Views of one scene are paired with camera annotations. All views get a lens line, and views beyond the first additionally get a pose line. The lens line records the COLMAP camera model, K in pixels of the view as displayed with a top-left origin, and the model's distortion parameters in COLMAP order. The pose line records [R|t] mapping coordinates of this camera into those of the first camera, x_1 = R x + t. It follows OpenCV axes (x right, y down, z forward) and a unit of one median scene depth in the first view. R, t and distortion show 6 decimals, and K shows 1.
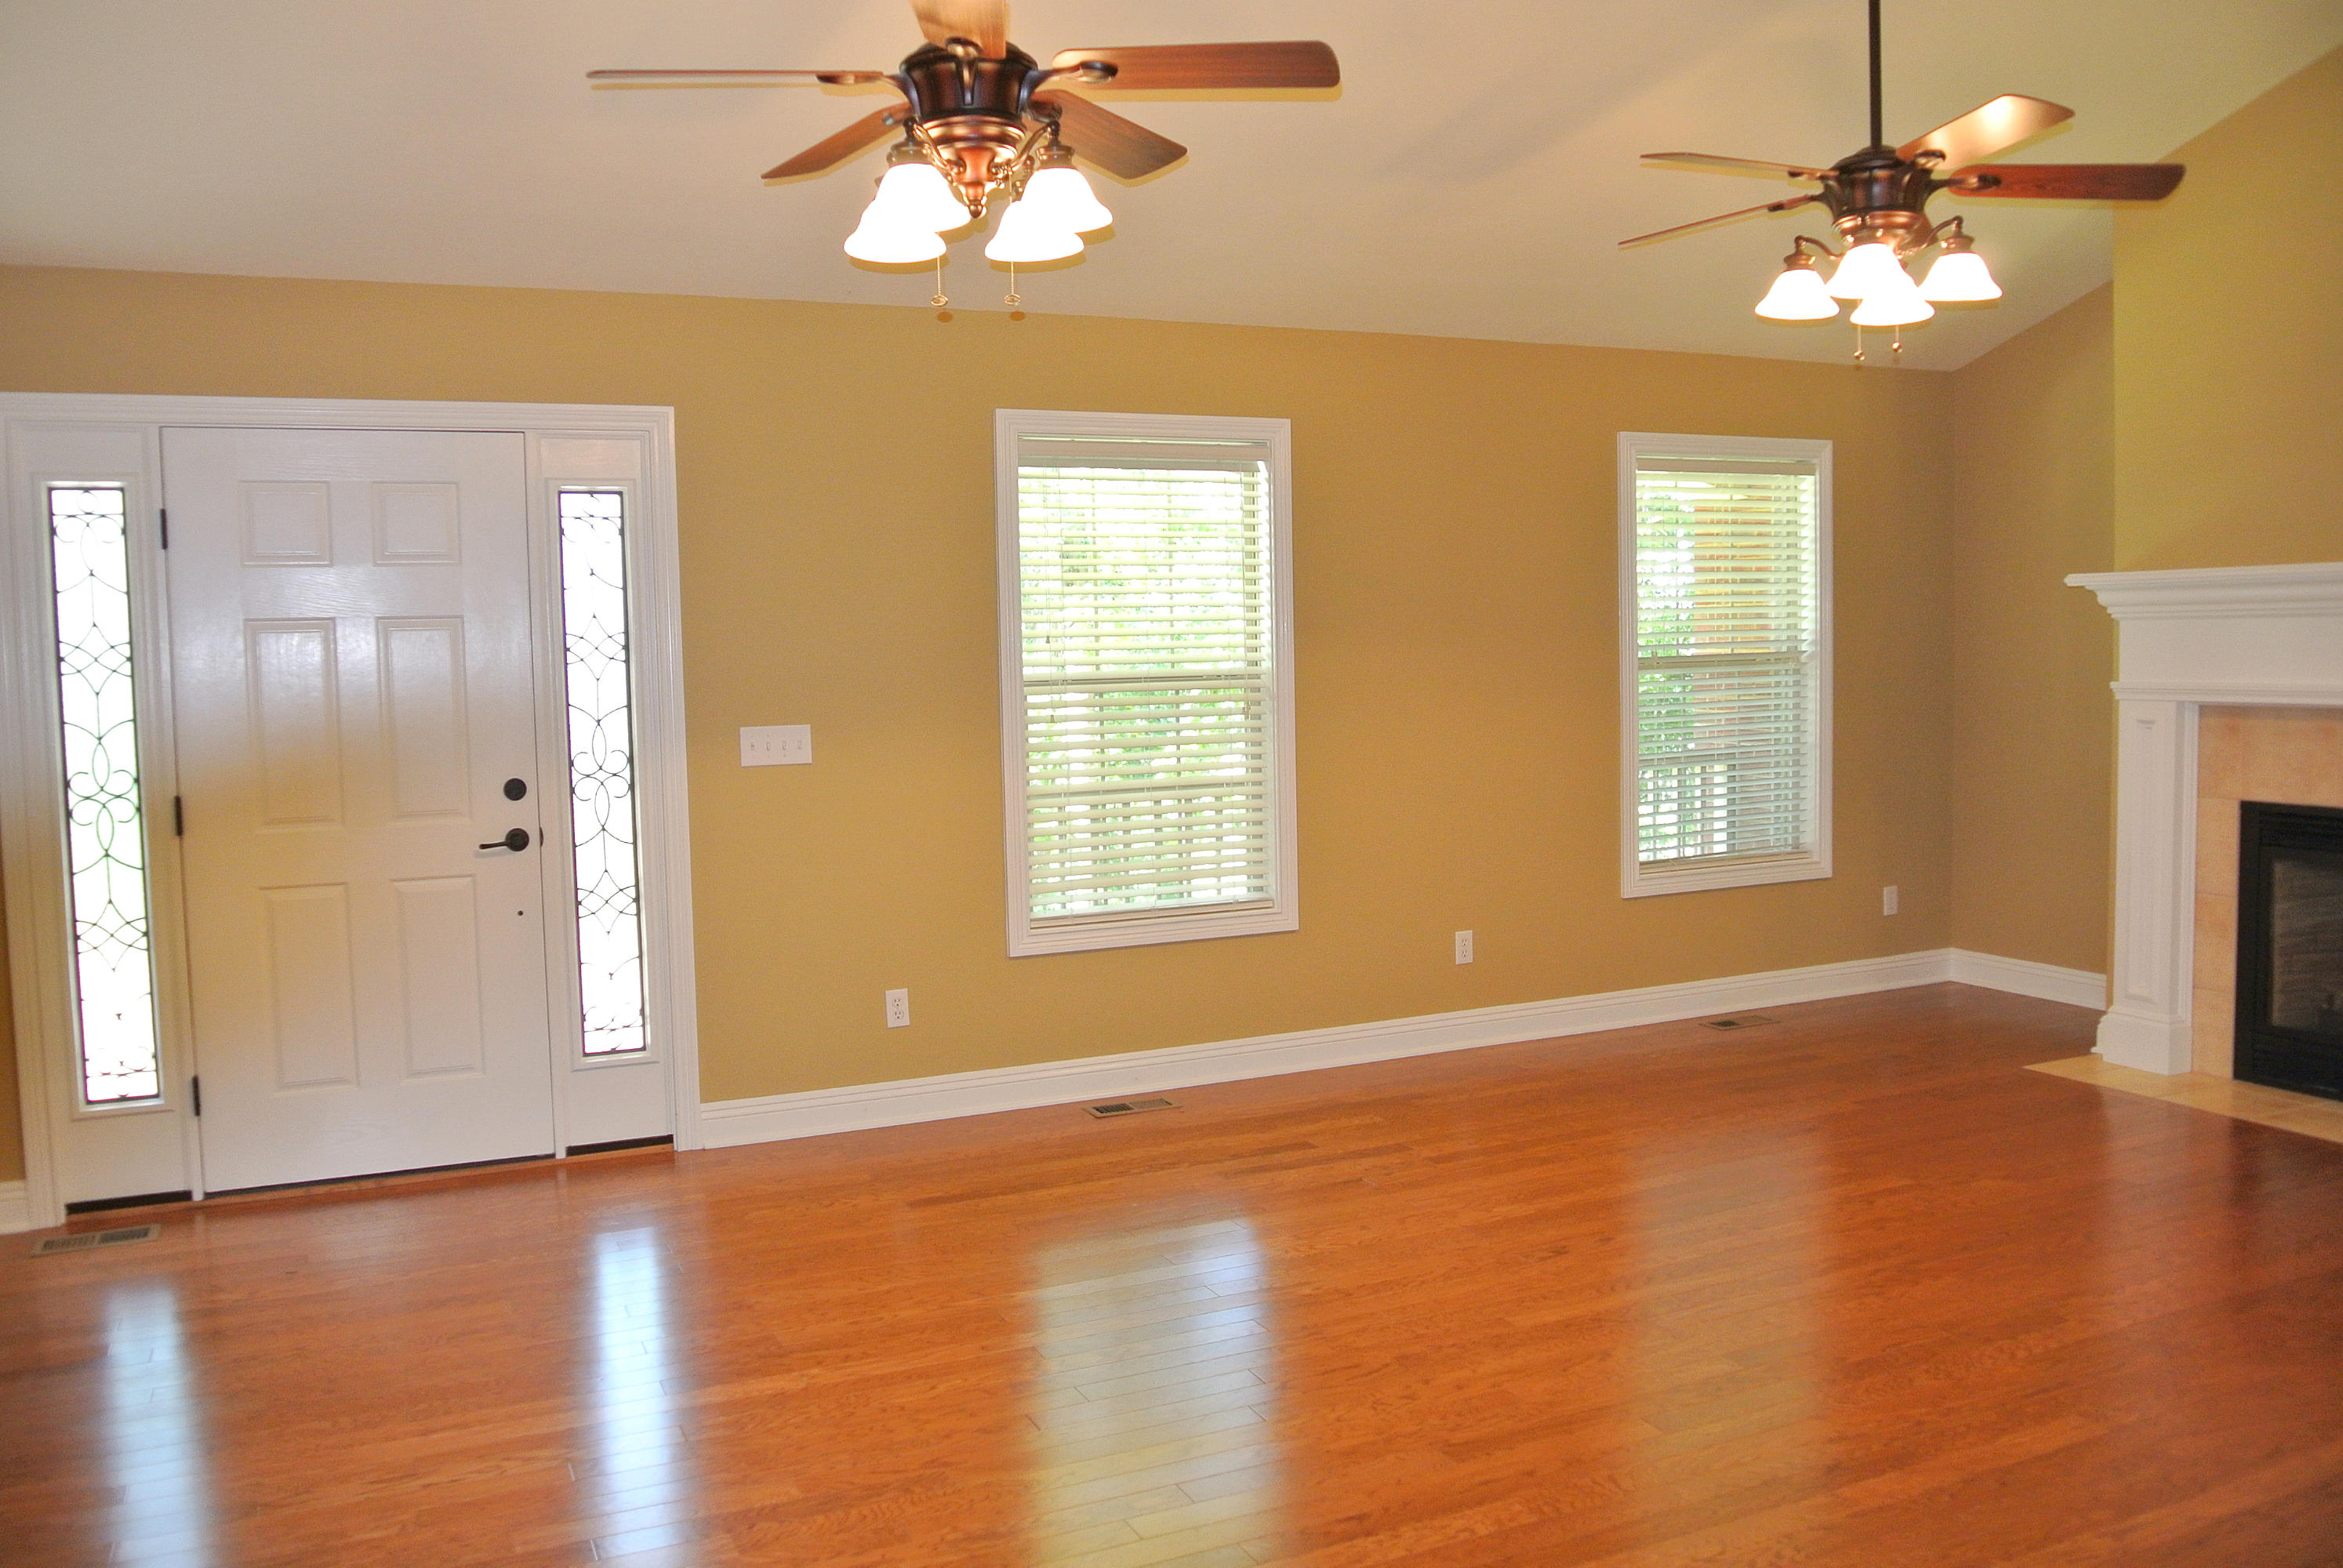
lens RADIAL K [[1824.7, 0, 1140.1], [0, 1824.7, 774.7], [0, 0, 1]] dist [-0.091432, 0.044792]
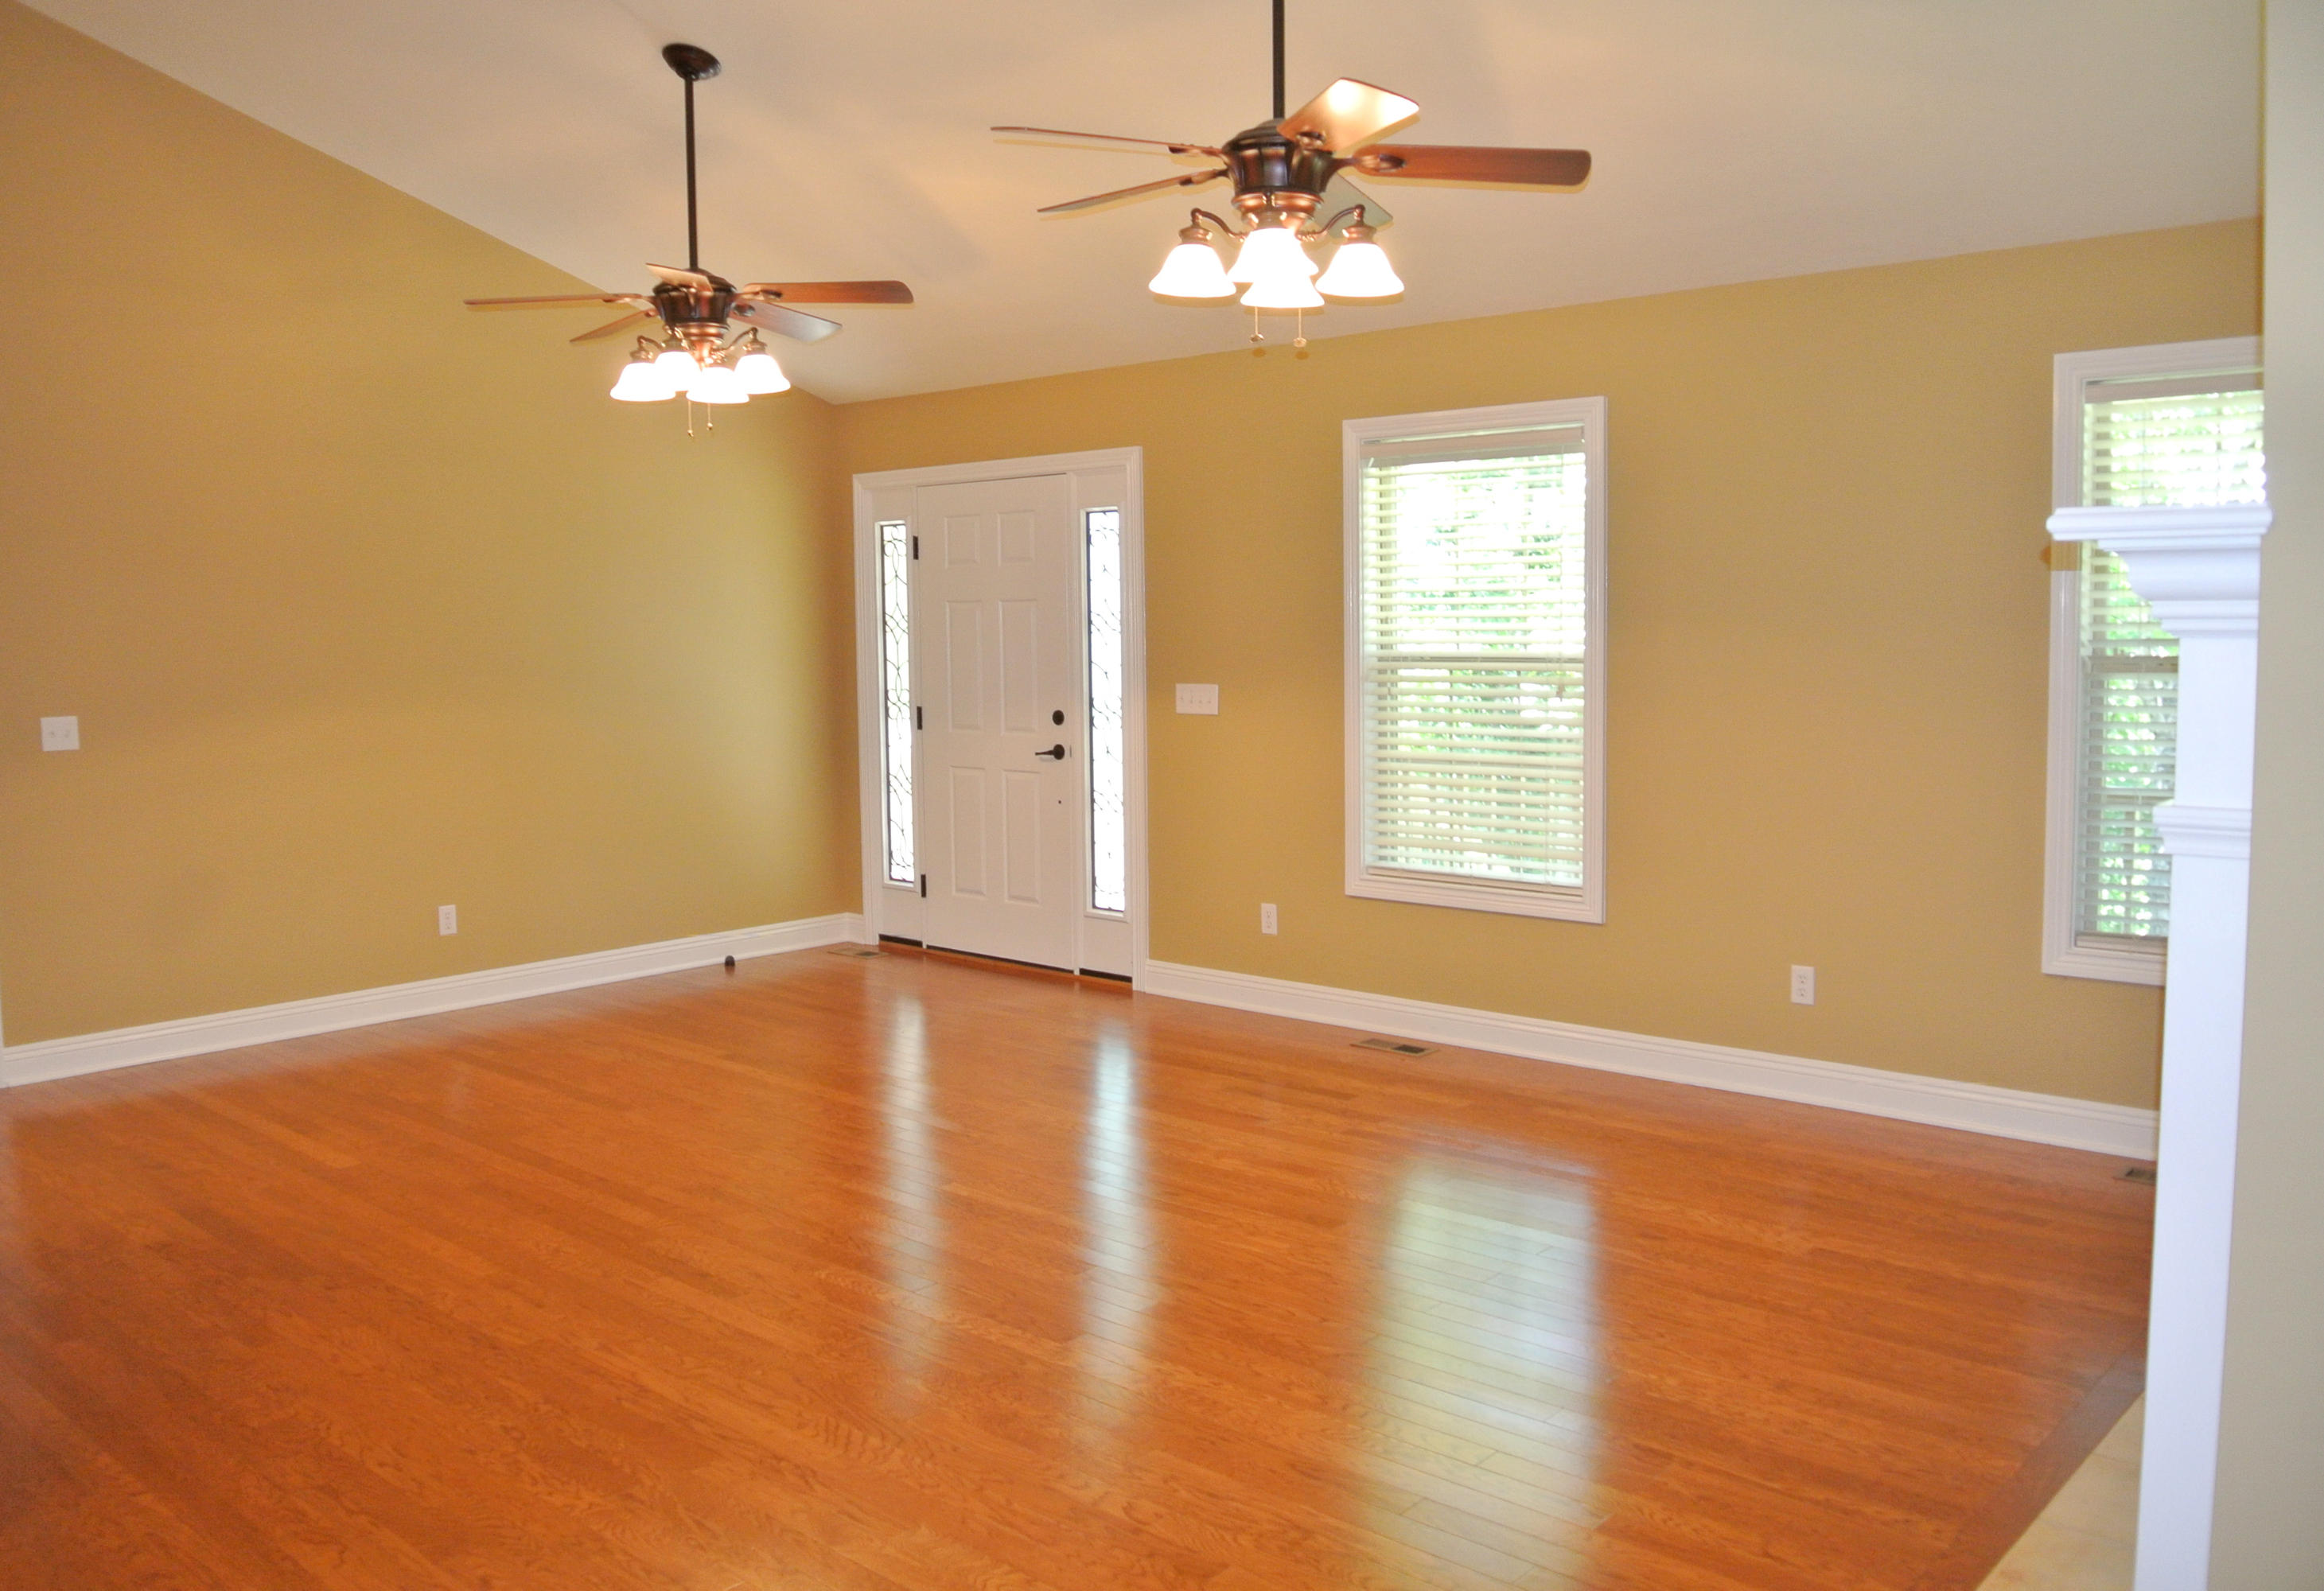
lens RADIAL K [[1846.6, 0, 1105.1], [0, 1846.6, 786.9], [0, 0, 1]] dist [-0.080708, 0.014077]
pose [[0.386451, 0.101011, -0.916762, 0.957133], [-0.060452, 0.994621, 0.084107, -0.058631], [0.920327, 0.022917, 0.390479, 0.408718]]
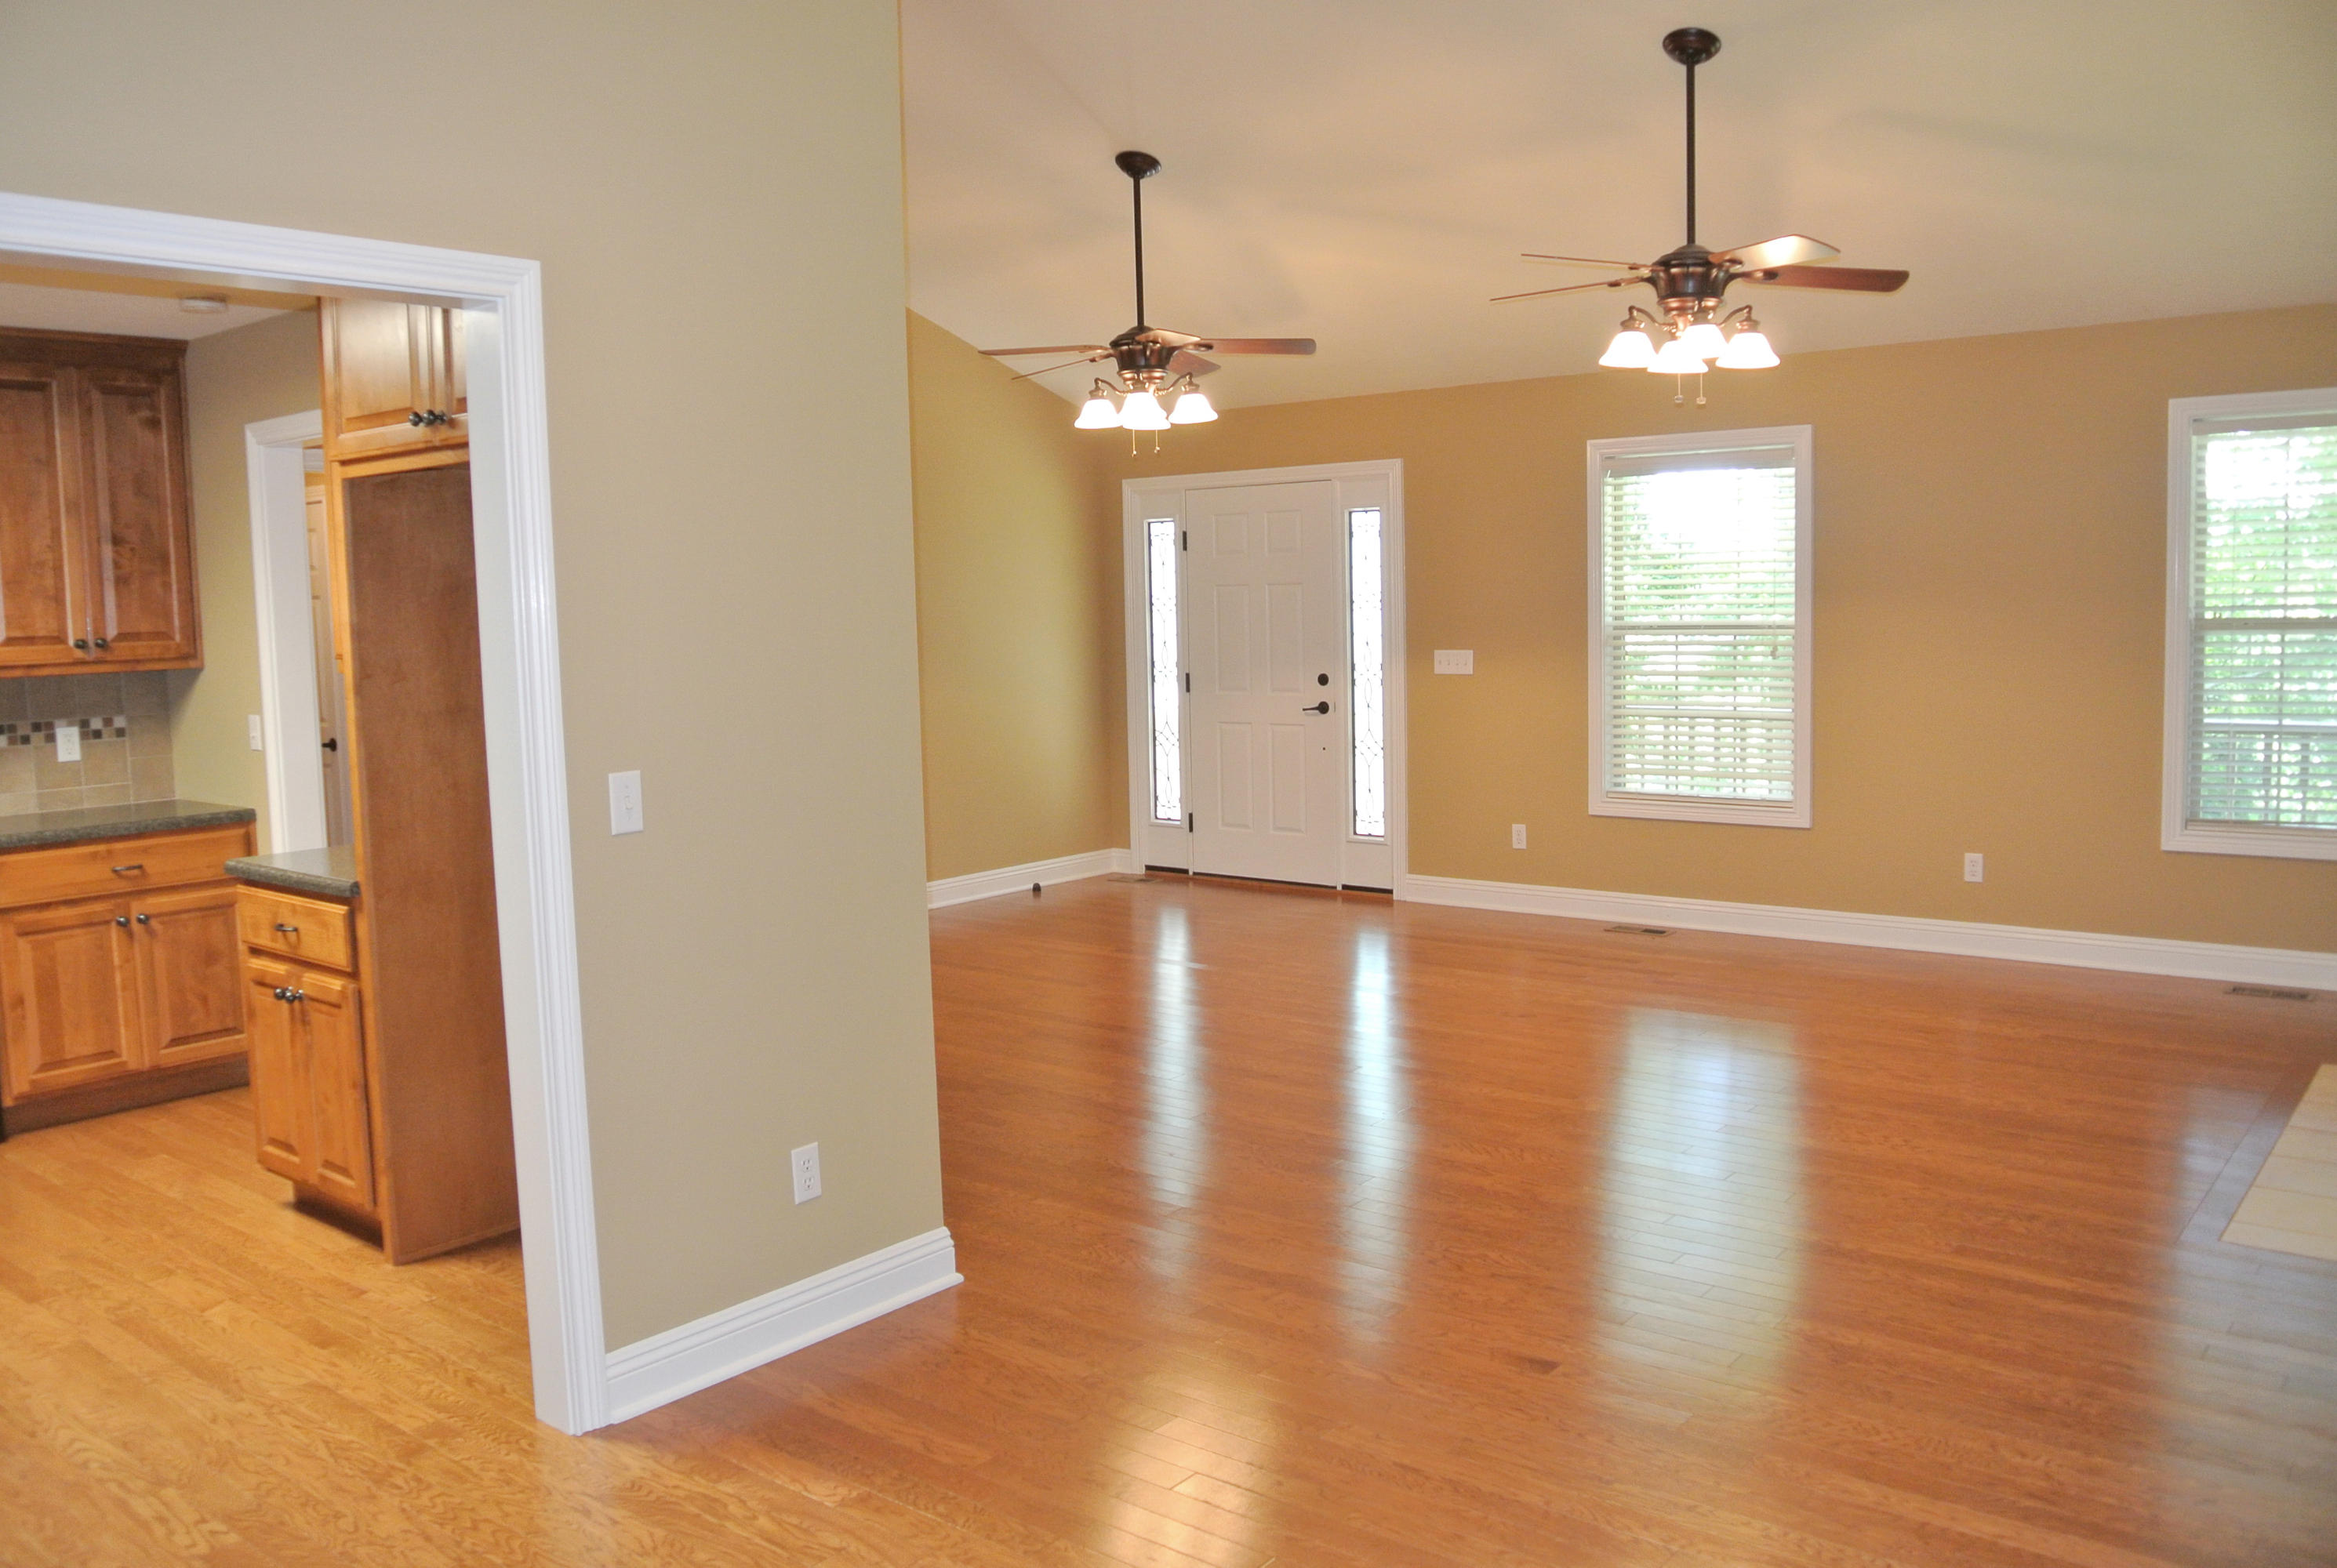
lens RADIAL K [[1819.9, 0, 1137.1], [0, 1819.9, 774.7], [0, 0, 1]] dist [-0.091432, 0.044792]
pose [[0.444902, 0.097387, -0.890269, 1.083996], [-0.050600, 0.995216, 0.083581, -0.035874], [0.894149, 0.007862, 0.447701, 0.022732]]
